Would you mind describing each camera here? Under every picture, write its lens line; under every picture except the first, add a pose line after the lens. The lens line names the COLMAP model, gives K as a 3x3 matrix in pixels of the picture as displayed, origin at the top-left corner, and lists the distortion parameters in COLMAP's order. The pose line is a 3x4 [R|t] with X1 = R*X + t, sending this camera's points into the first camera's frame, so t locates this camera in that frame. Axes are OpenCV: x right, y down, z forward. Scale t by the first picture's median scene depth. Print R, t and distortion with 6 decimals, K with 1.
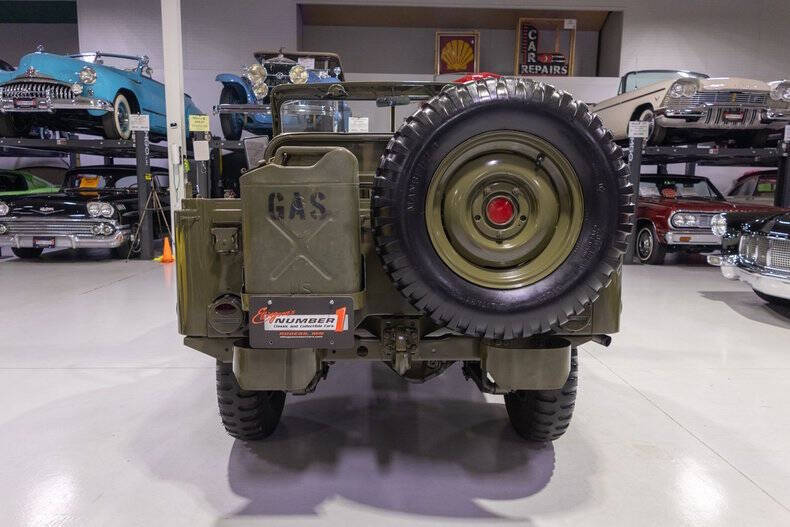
lens RADIAL K [[542.8, 0, 393.6], [0, 542.8, 261.6], [0, 0, 1]] dist [0.007618, -0.009429]
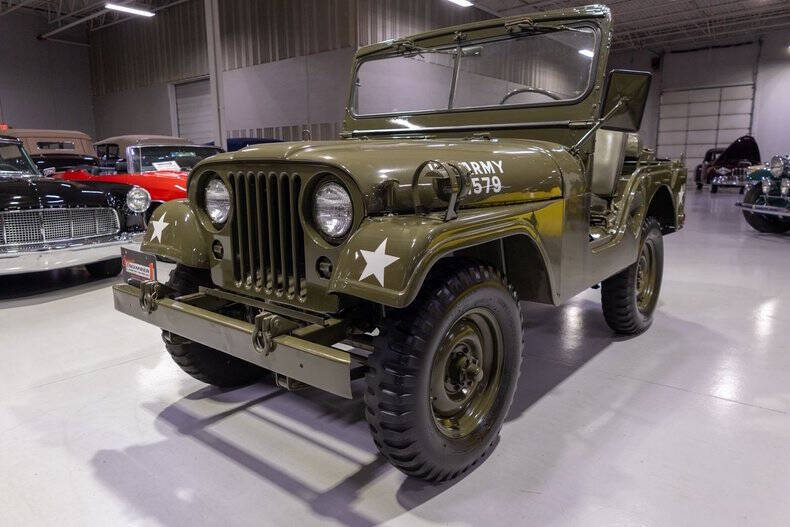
lens RADIAL K [[542.8, 0, 393.6], [0, 542.8, 261.6], [0, 0, 1]] dist [0.007618, -0.009429]
pose [[-0.756263, -0.121455, 0.642896, -0.223112], [0.084722, 0.956167, 0.280299, -0.103375], [-0.648759, 0.266447, -0.712824, 0.789792]]
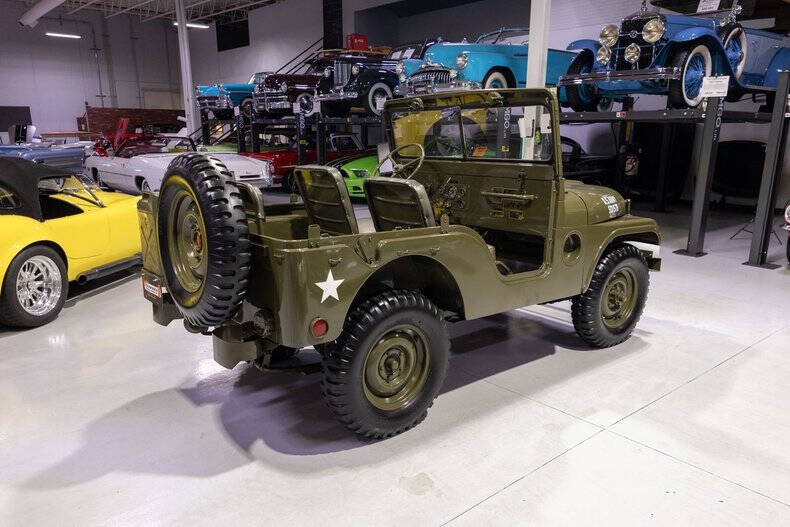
lens RADIAL K [[596.2, 0, 392.9], [0, 596.2, 280.3], [0, 0, 1]] dist [0.020550, 0.002353]
pose [[0.624259, 0.180531, -0.760072, 0.387240], [-0.099428, 0.983381, 0.151909, -0.062342], [0.774864, -0.019258, 0.631834, 0.077604]]
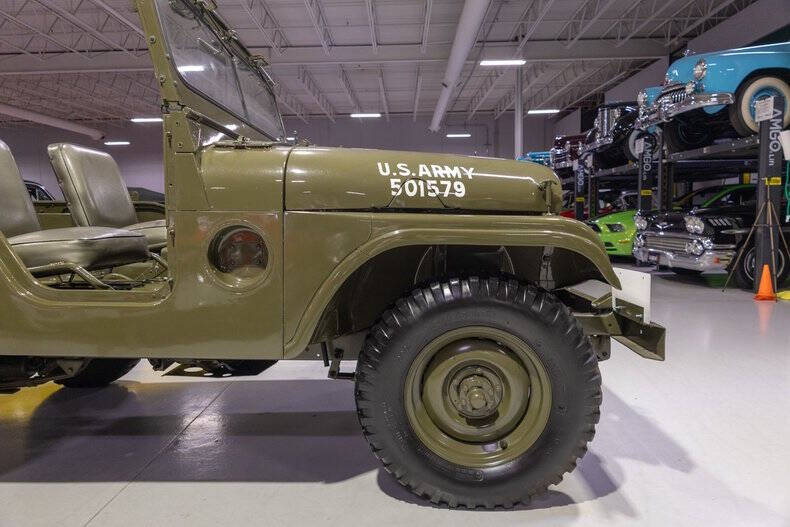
lens RADIAL K [[522.3, 0, 392.3], [0, 522.3, 260.3], [0, 0, 1]] dist [0.007276, 0.000441]
pose [[-0.043139, 0.071246, -0.996526, 0.302892], [-0.115181, 0.990448, 0.075797, -0.049047], [0.992407, 0.118050, -0.034521, 0.573171]]
